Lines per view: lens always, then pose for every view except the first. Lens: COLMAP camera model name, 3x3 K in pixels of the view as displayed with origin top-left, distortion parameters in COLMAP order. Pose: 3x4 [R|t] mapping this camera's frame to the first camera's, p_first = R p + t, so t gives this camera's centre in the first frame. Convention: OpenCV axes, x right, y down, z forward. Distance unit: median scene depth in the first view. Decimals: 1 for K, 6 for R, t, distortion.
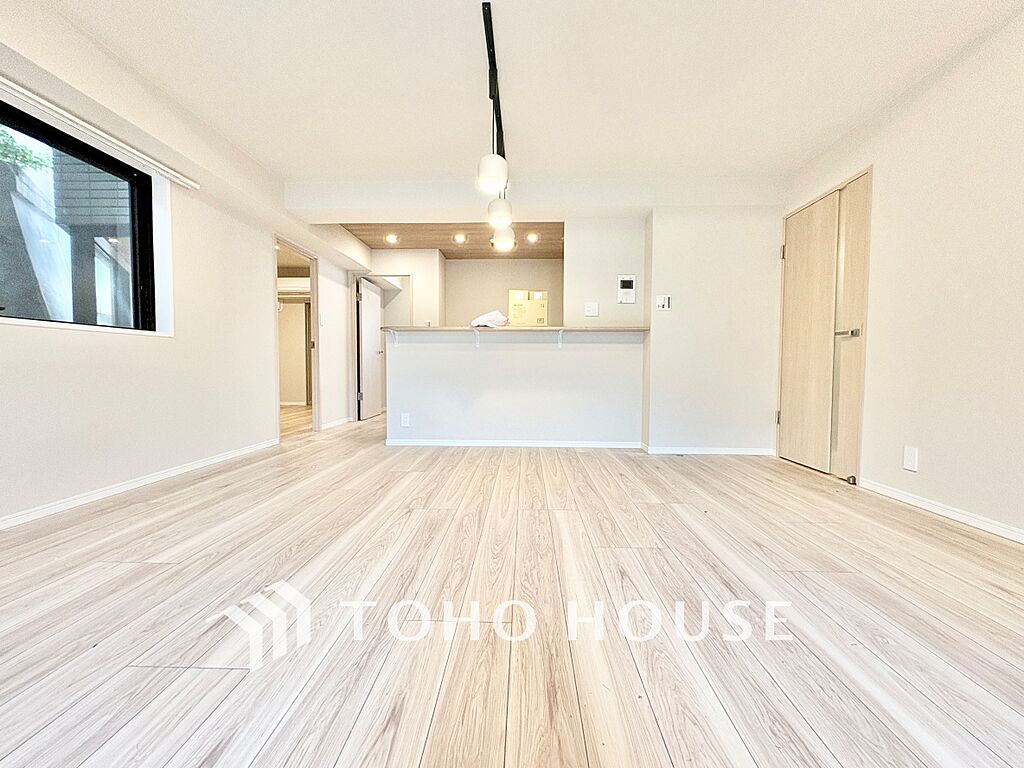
lens RADIAL K [[409.7, 0, 512.9], [0, 409.7, 383.1], [0, 0, 1]] dist [-0.000129, 0.000201]
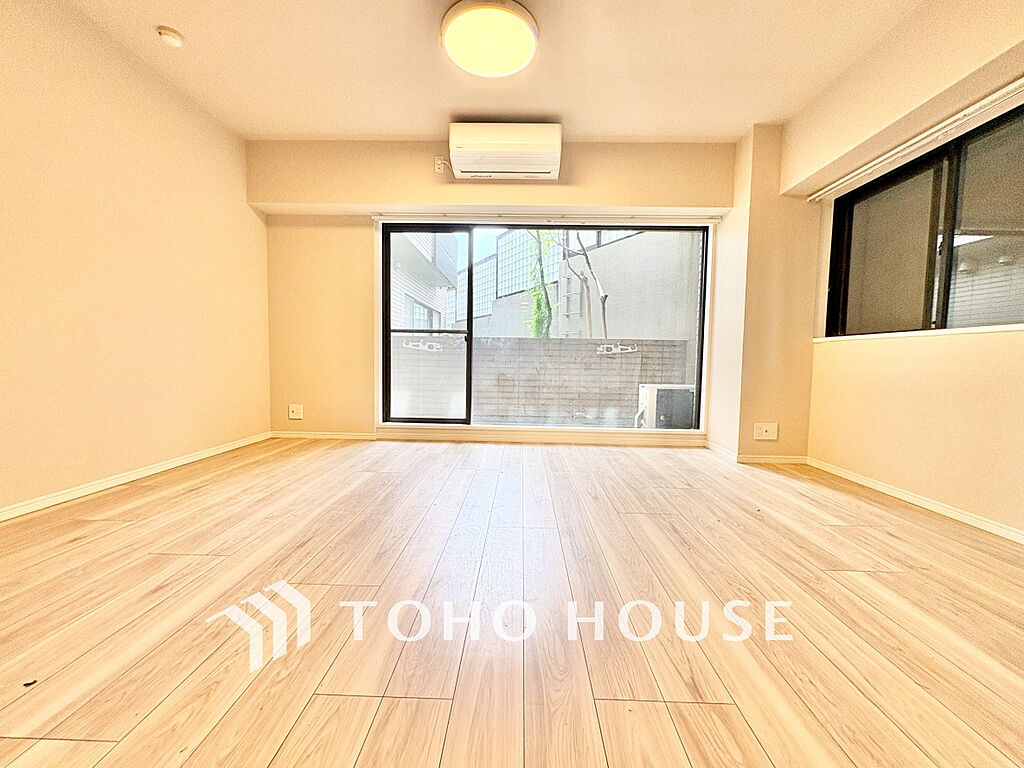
lens RADIAL K [[409.7, 0, 512.9], [0, 409.7, 383.1], [0, 0, 1]] dist [-0.000129, 0.000201]
pose [[-0.999728, -0.021789, -0.008355, -0.024575], [-0.022506, 0.994893, 0.098395, -0.040075], [0.006168, 0.098556, -0.995112, 0.874294]]
